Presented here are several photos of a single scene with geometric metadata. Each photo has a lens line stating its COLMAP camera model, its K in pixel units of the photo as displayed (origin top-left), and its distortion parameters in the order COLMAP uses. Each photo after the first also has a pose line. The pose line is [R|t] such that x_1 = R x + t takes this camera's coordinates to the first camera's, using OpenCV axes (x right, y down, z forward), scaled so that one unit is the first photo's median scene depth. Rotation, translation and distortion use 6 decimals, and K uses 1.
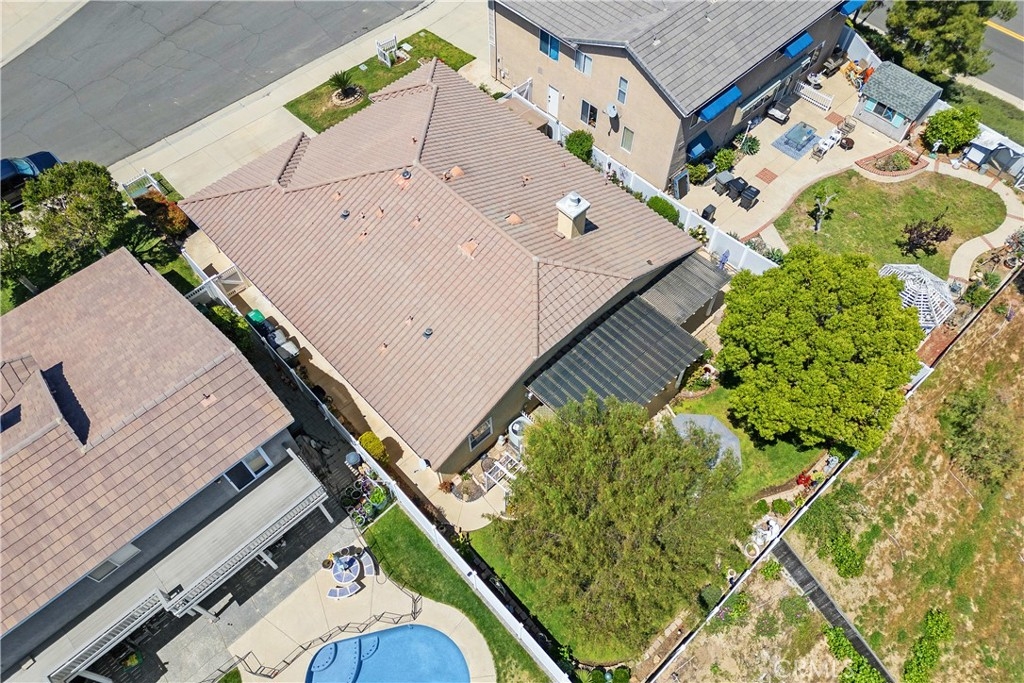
lens RADIAL K [[711.7, 0, 512.2], [0, 711.7, 324.3], [0, 0, 1]] dist [0.071273, -0.065271]
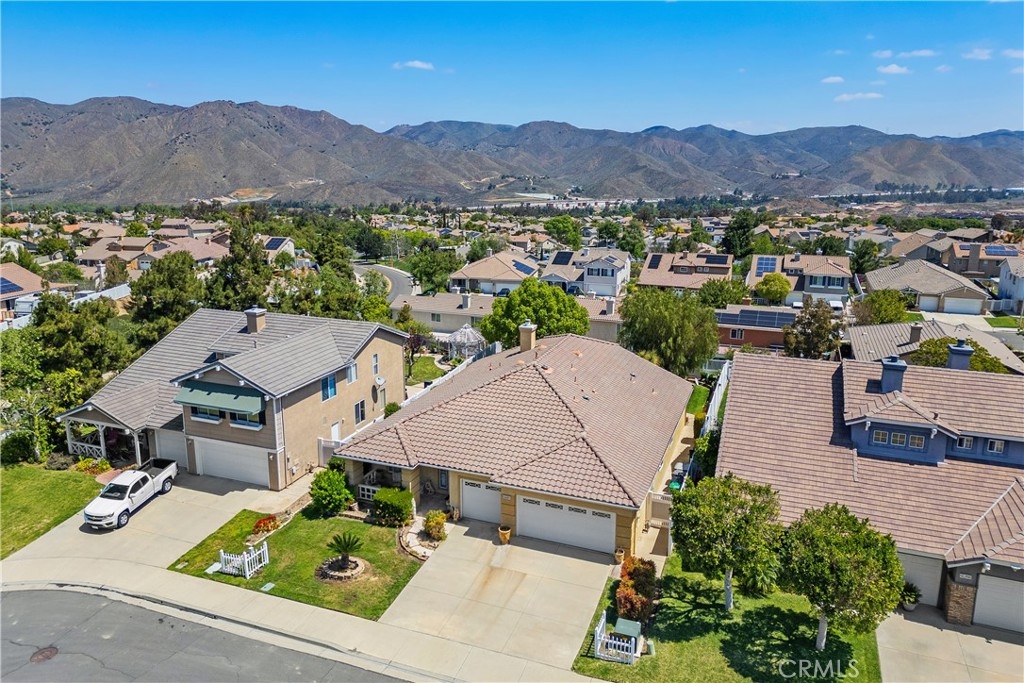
lens RADIAL K [[711.7, 0, 512.2], [0, 711.7, 324.3], [0, 0, 1]] dist [0.071273, -0.065271]
pose [[-0.427818, -0.185517, 0.884621, -1.082449], [0.756151, 0.462730, 0.462728, -0.764939], [-0.495185, 0.866871, -0.057685, 0.873199]]
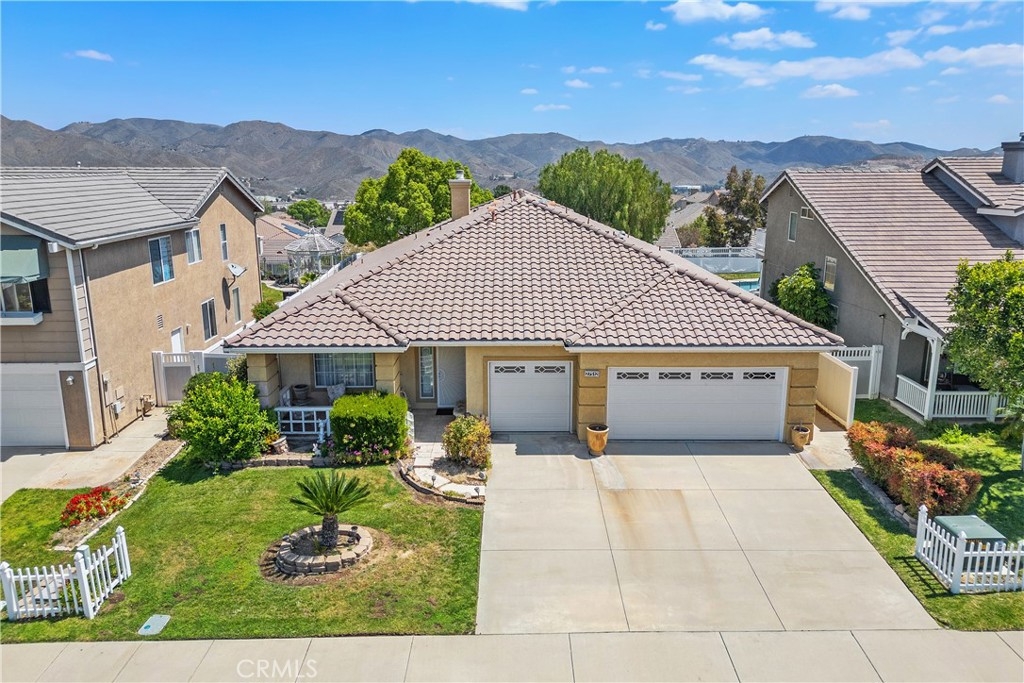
lens RADIAL K [[711.7, 0, 512.2], [0, 711.7, 324.3], [0, 0, 1]] dist [0.071273, -0.065271]
pose [[-0.729320, -0.129748, 0.671757, -0.602843], [0.578670, 0.406846, 0.706836, -0.651504], [-0.365012, 0.904235, -0.221640, 1.120658]]
